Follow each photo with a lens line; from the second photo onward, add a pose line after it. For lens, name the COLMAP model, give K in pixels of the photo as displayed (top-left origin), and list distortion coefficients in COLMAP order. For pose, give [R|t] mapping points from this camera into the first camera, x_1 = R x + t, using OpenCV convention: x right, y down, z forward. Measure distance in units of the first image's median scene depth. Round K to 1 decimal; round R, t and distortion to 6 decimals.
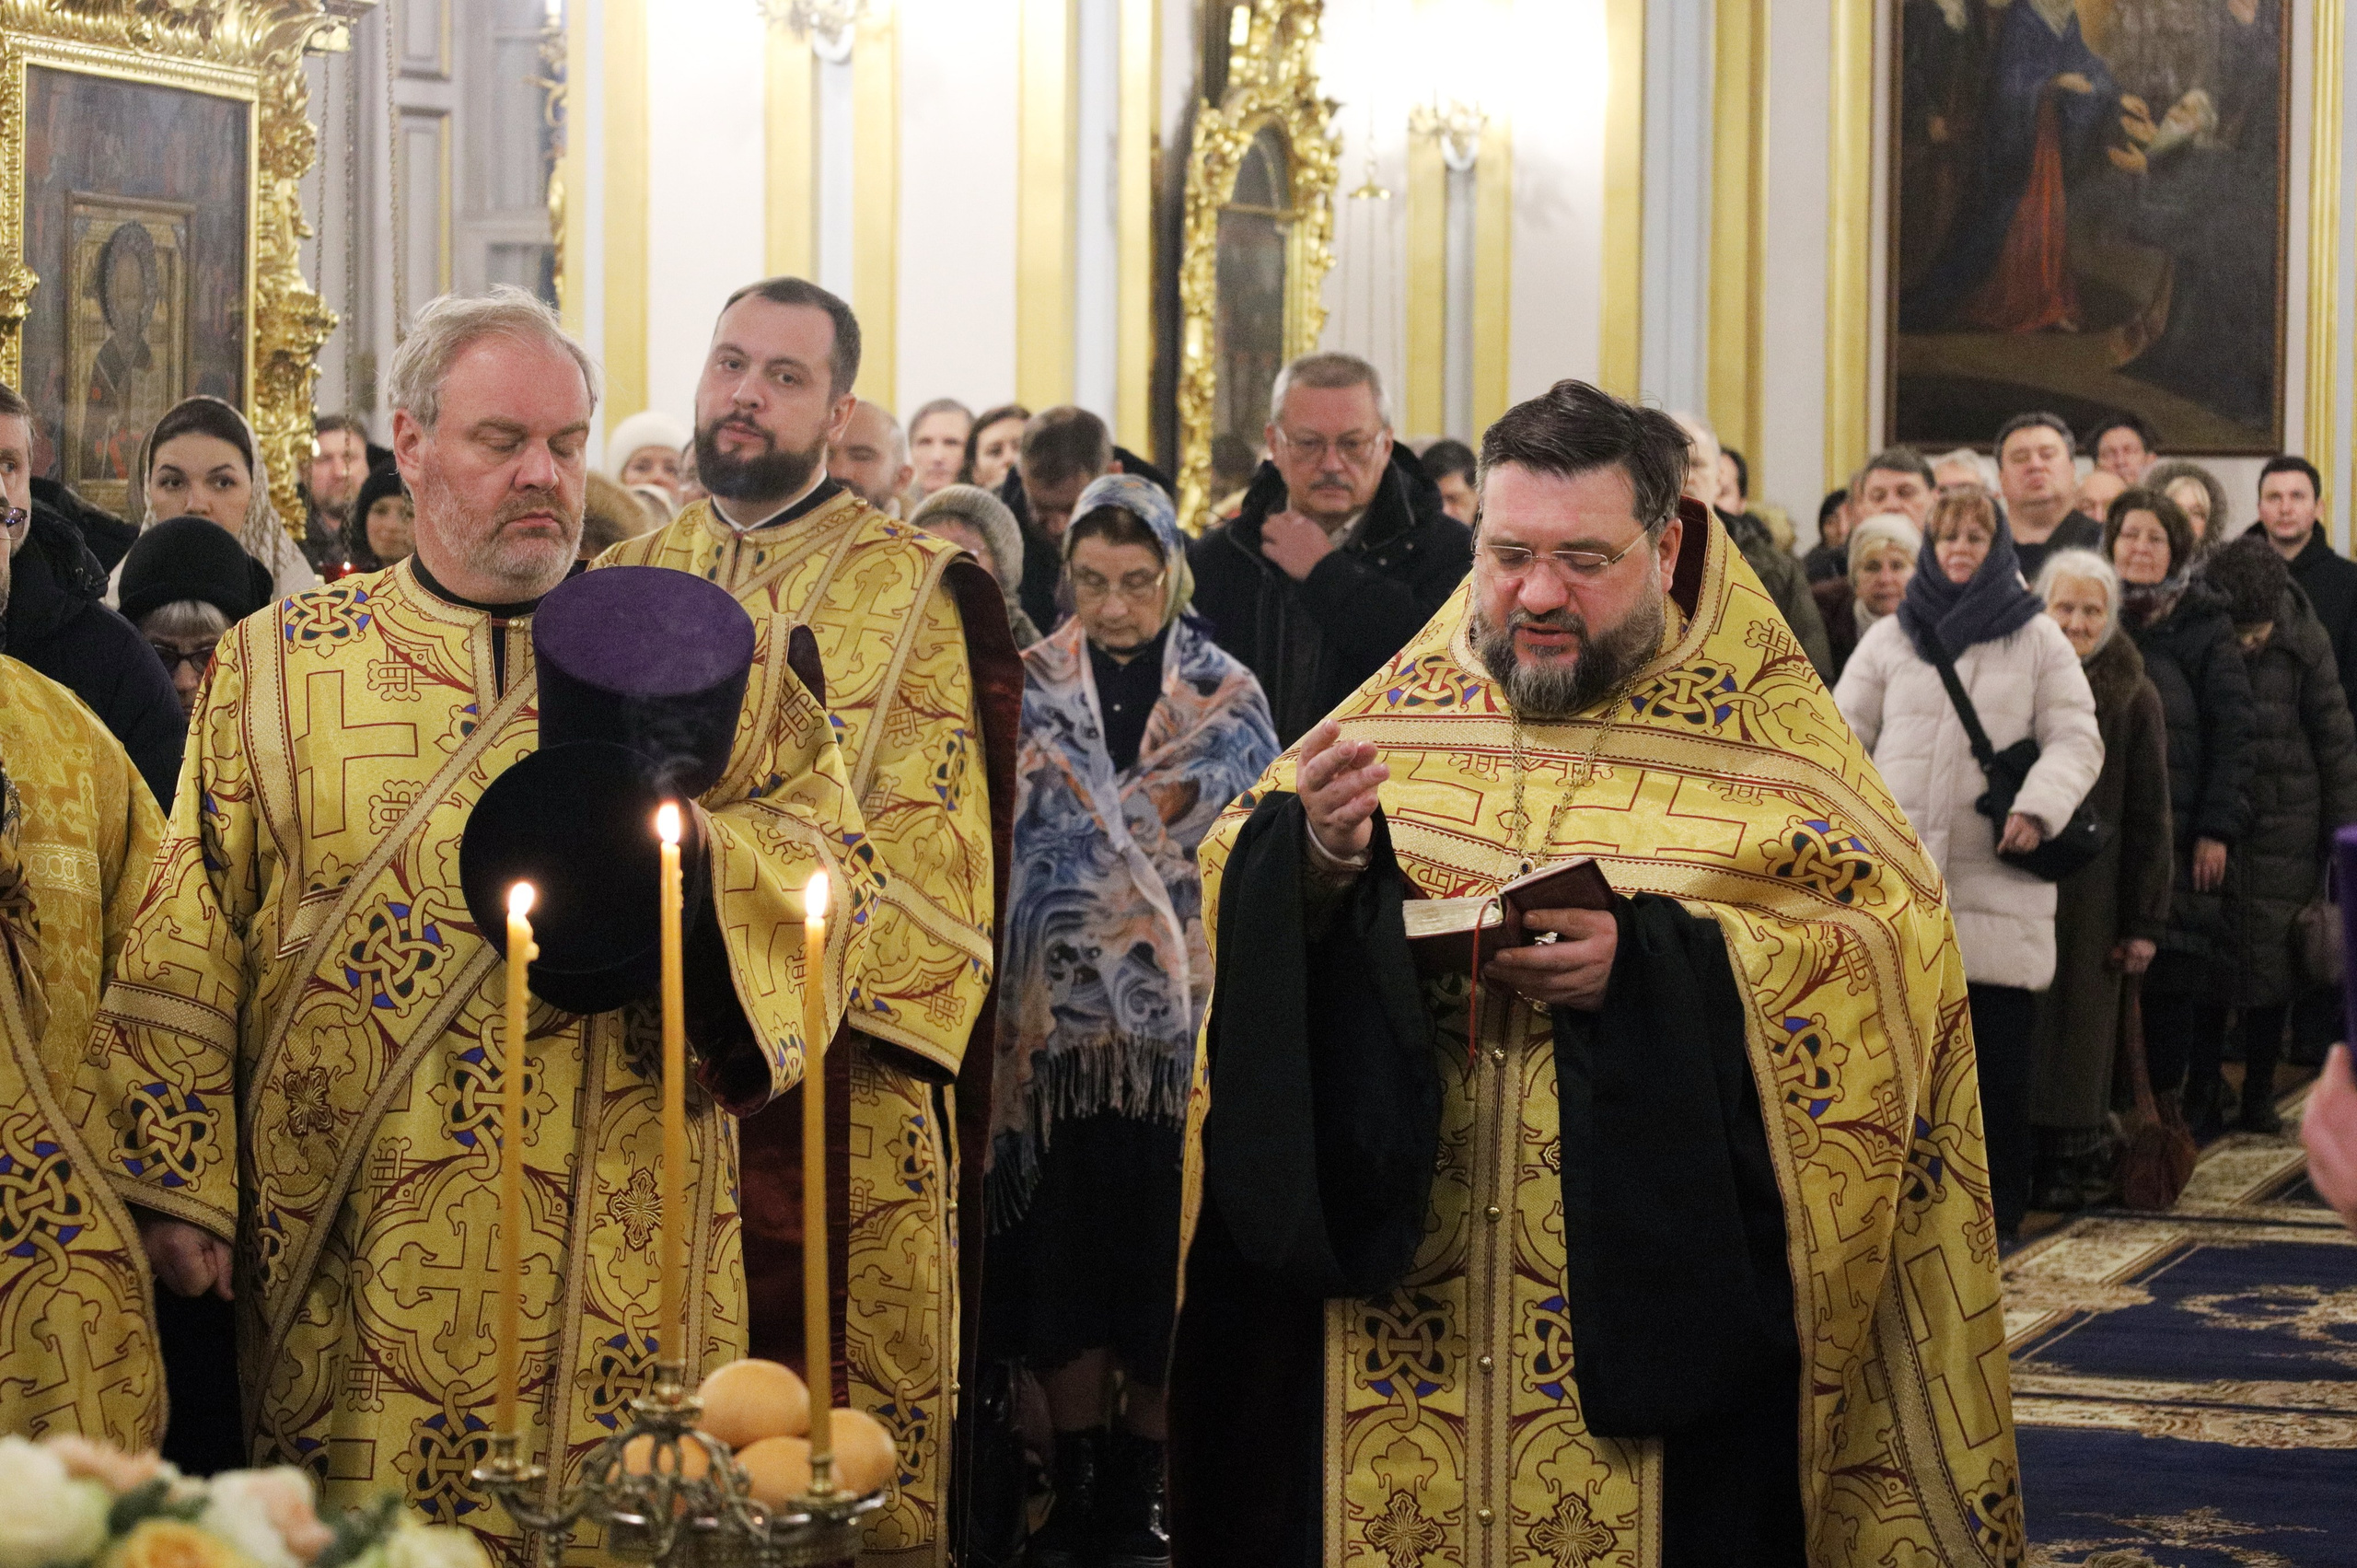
lens RADIAL K [[6509.5, 0, 1164.8], [0, 6509.5, 763.3], [0, 0, 1]] dist [-0.014174, 0.000000]
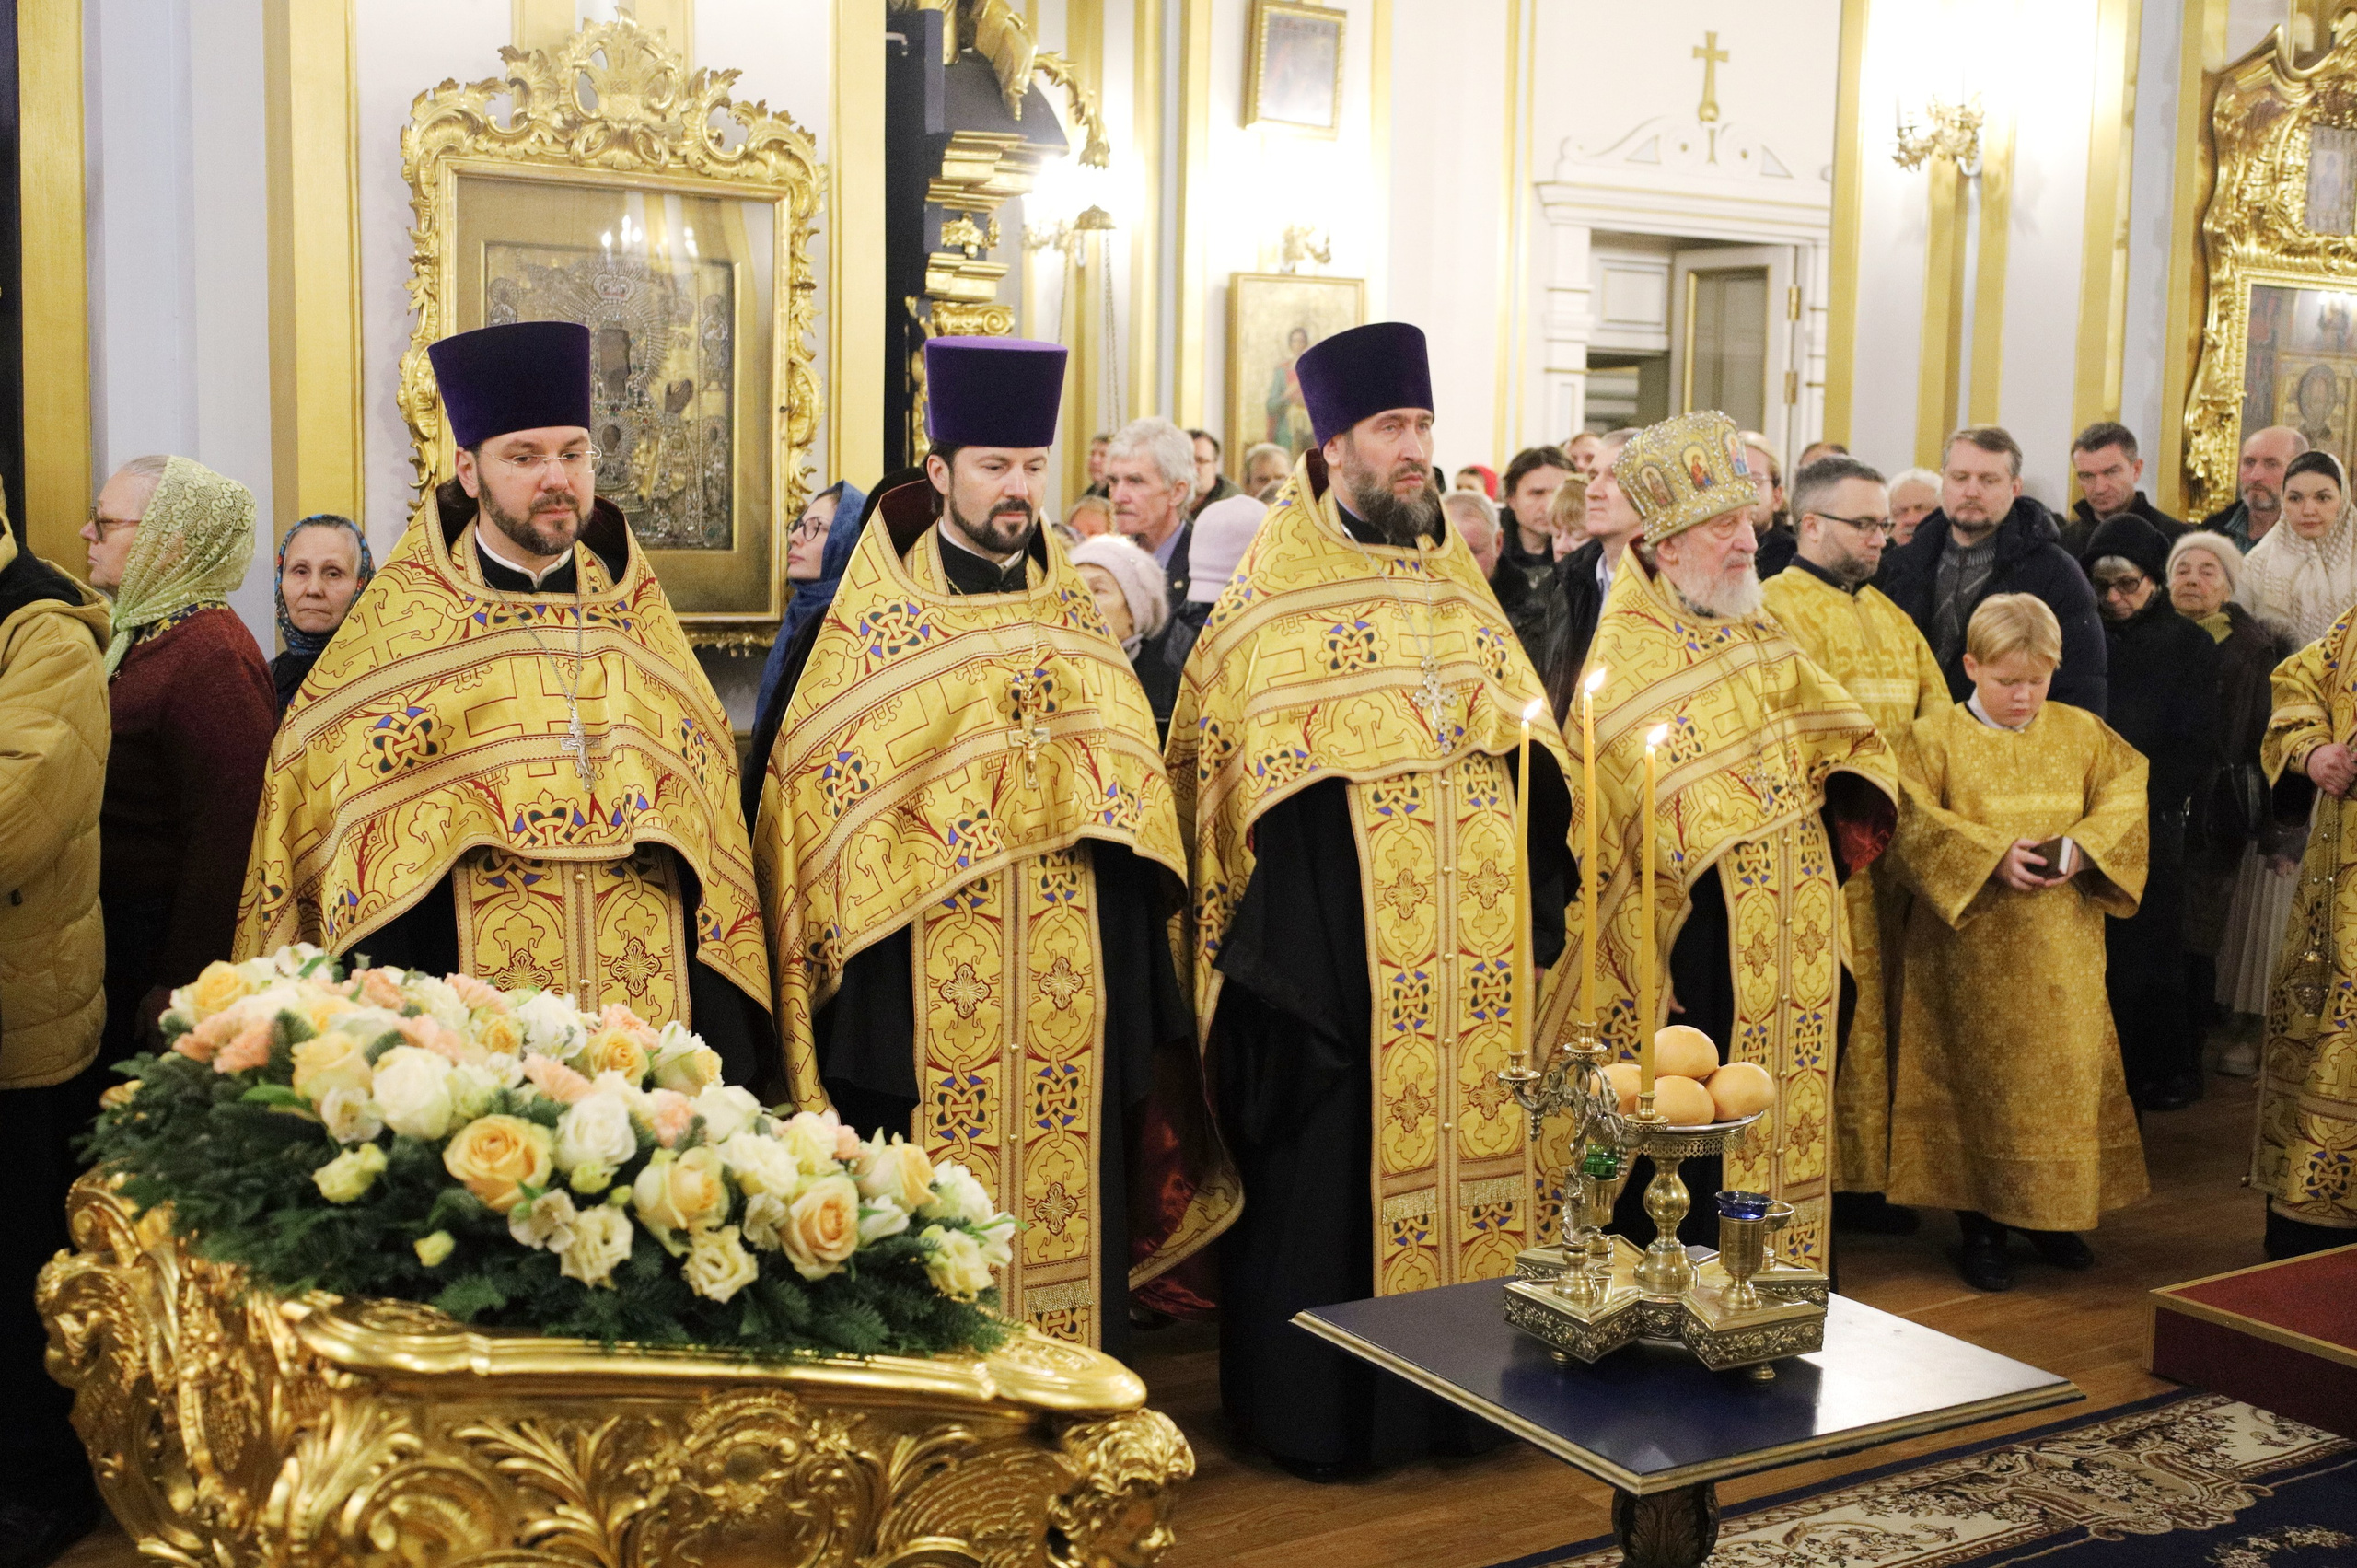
lens RADIAL K [[2698.8, 0, 1197.6], [0, 2698.8, 788.7], [0, 0, 1]] dist [-0.000598, 0.000000]
pose [[0.772594, 0.074003, -0.630573, 0.067777], [-0.034177, 0.996591, 0.075084, -0.003958], [0.633980, -0.036458, 0.772490, 0.108695]]
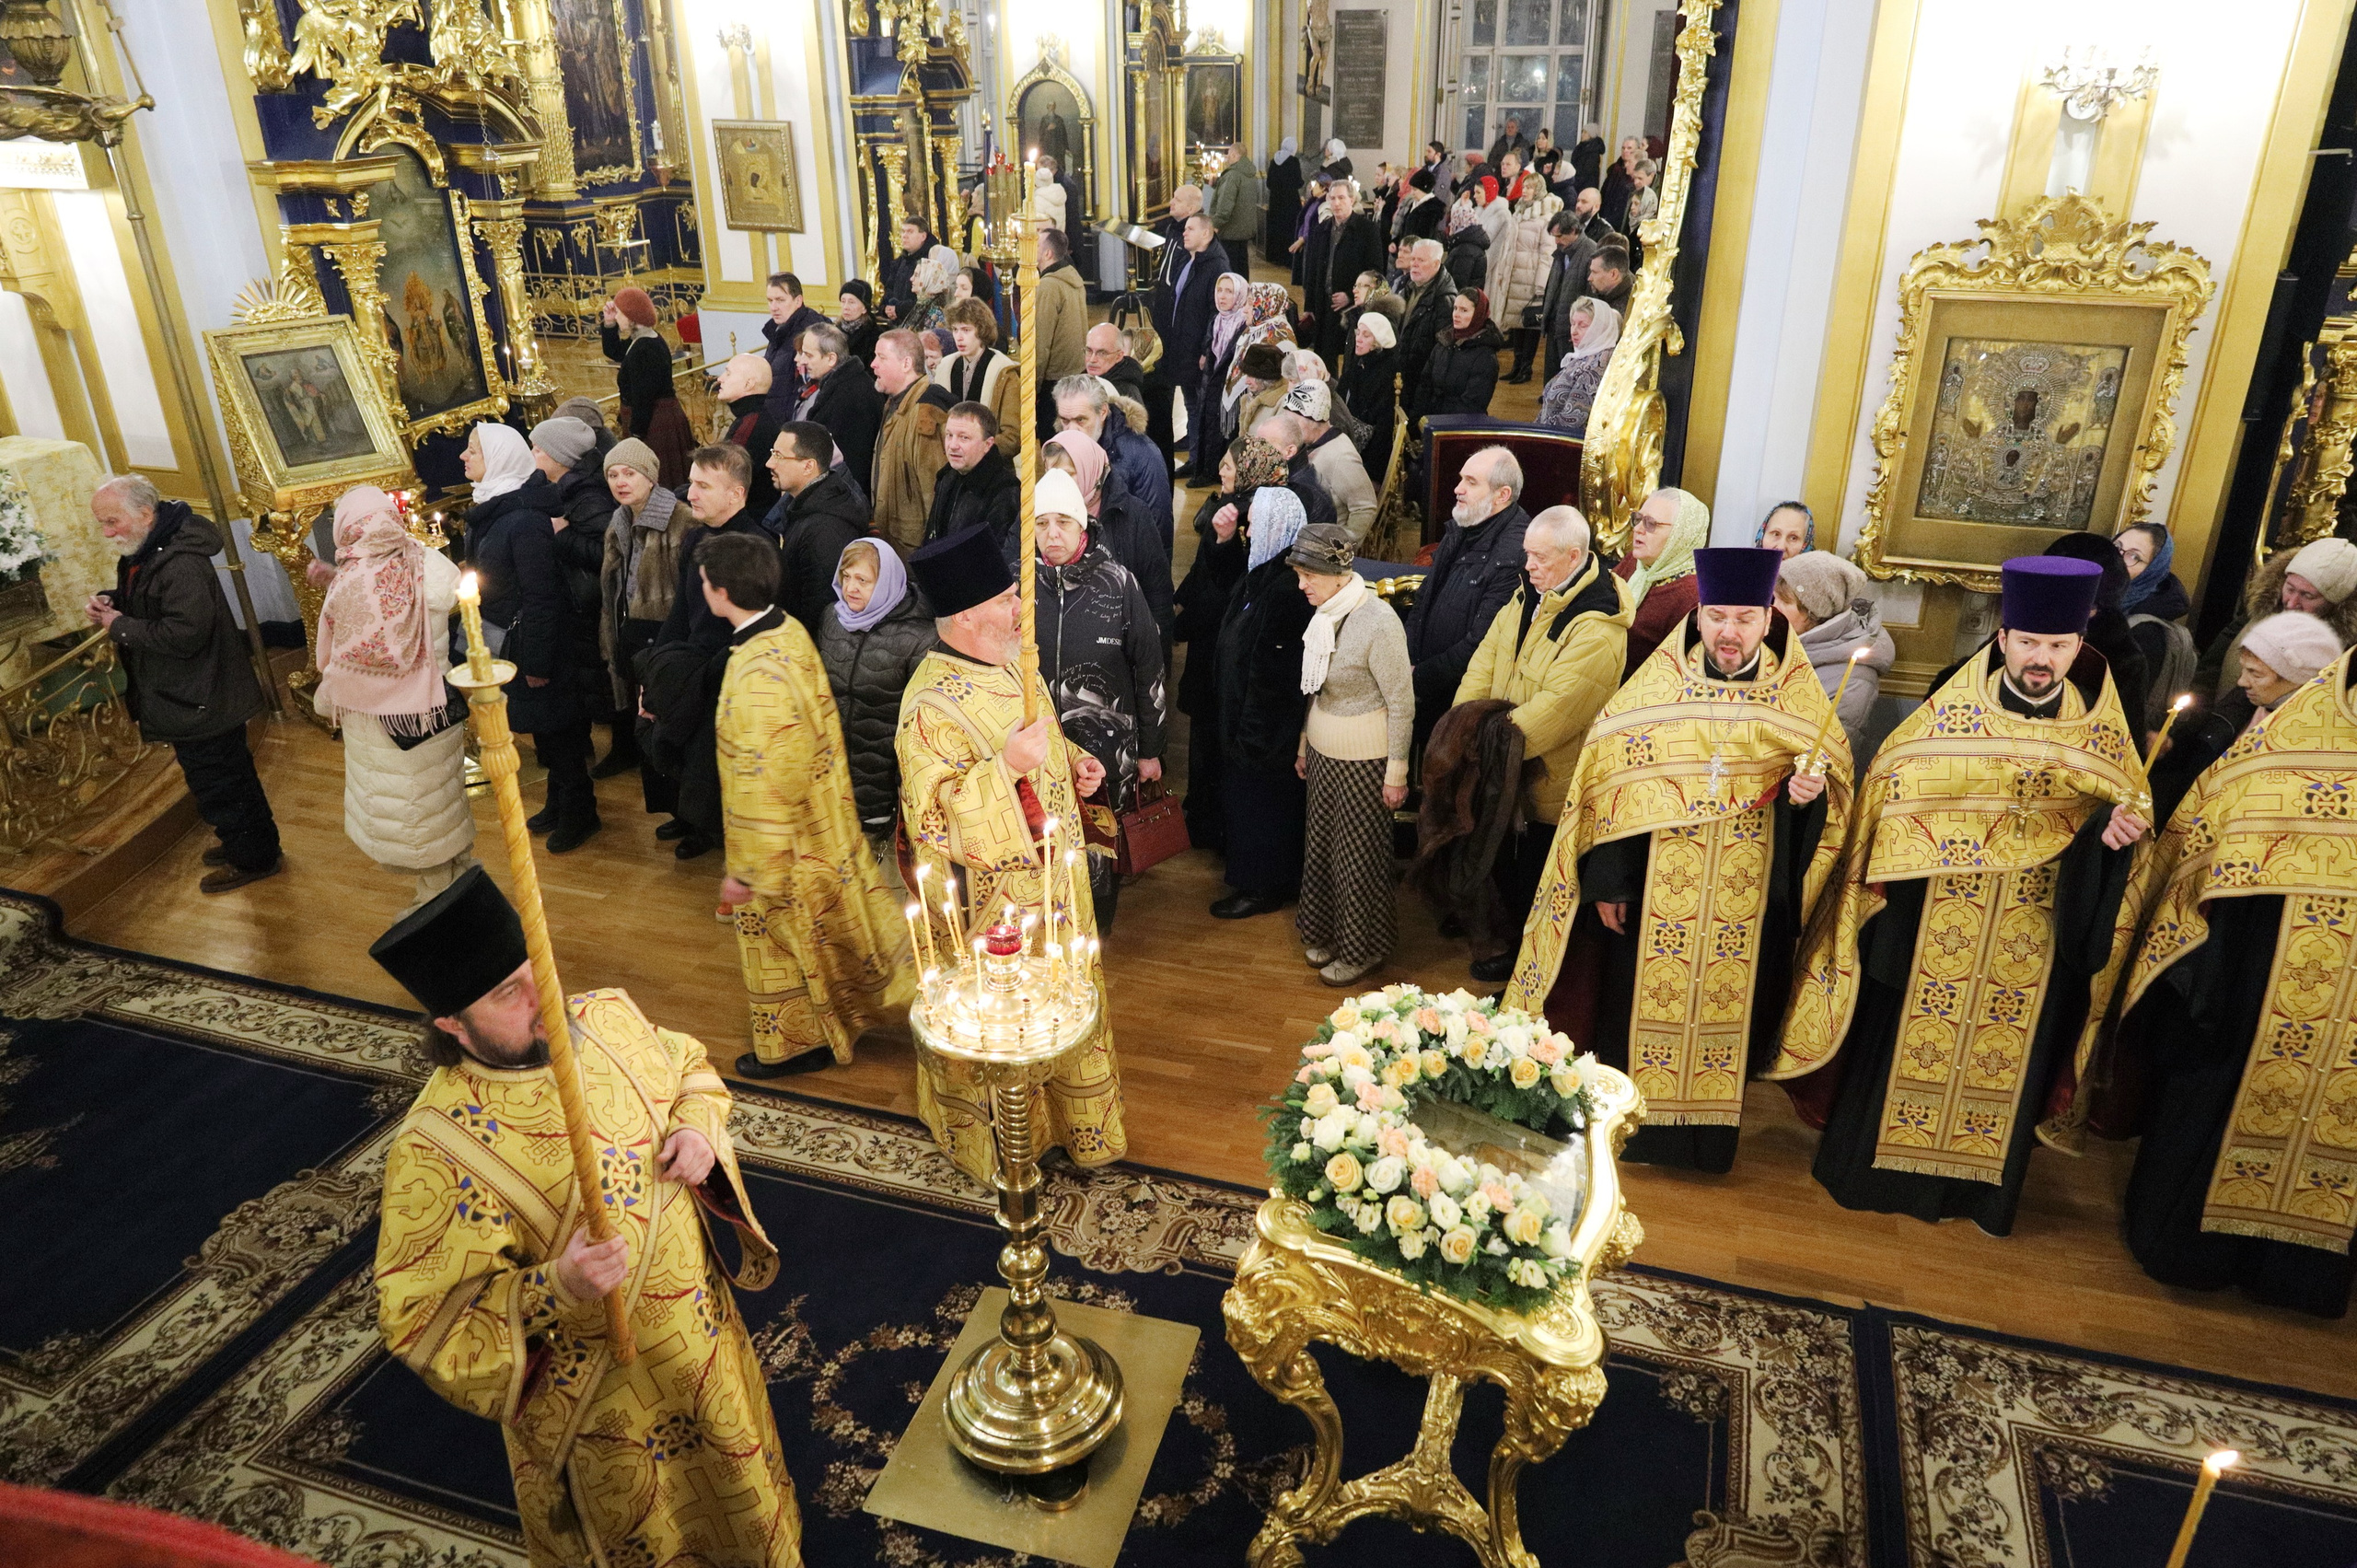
lens RADIAL K [[1601.3, 0, 1190.7], [0, 1601.3, 786.8], [0, 0, 1]] dist [-0.001046, -0.009084]
pose [[-0.004944, 0.416592, -0.909080, 0.117007], [-0.022297, 0.908819, 0.416594, -0.090995], [0.999739, 0.022329, 0.004796, 0.159287]]
